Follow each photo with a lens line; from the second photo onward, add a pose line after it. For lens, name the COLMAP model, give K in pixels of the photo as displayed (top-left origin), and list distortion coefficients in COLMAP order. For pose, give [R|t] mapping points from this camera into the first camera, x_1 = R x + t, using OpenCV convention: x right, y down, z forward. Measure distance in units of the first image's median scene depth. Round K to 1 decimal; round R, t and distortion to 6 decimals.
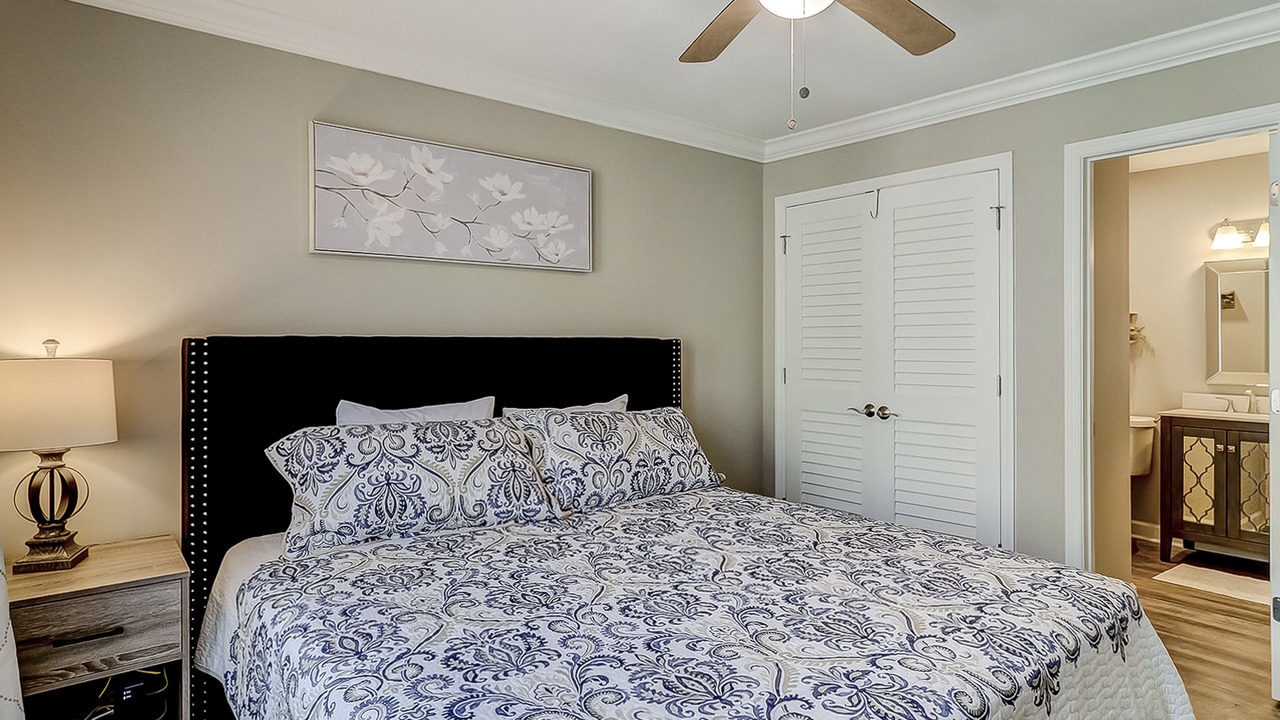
lens RADIAL K [[721.9, 0, 640.5], [0, 721.9, 348.5], [0, 0, 1]] dist [-0.007053, 0.001426]
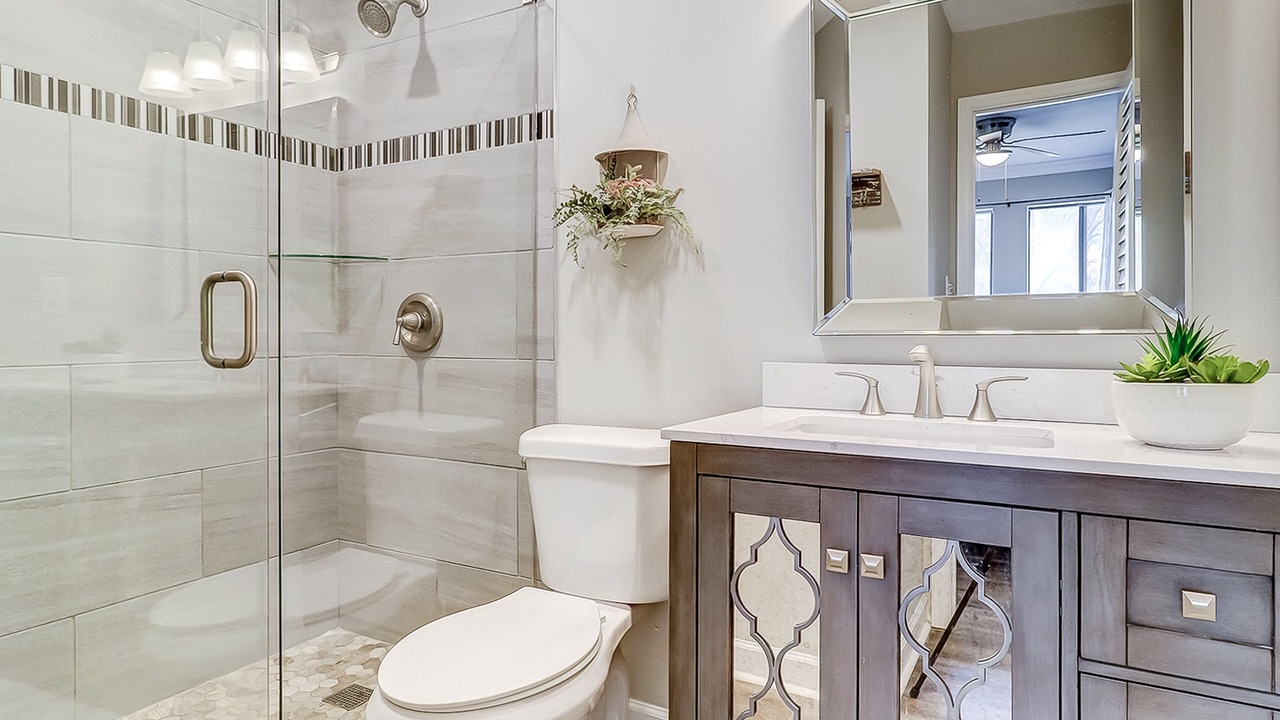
lens RADIAL K [[721.9, 0, 639.5], [0, 721.9, 352.4], [0, 0, 1]] dist [-0.007053, 0.001426]
pose [[0.932851, -0.015421, 0.359932, 0.614965], [0.007440, 0.999695, 0.023548, 0.051533], [-0.360185, -0.019288, 0.932682, 0.744849]]
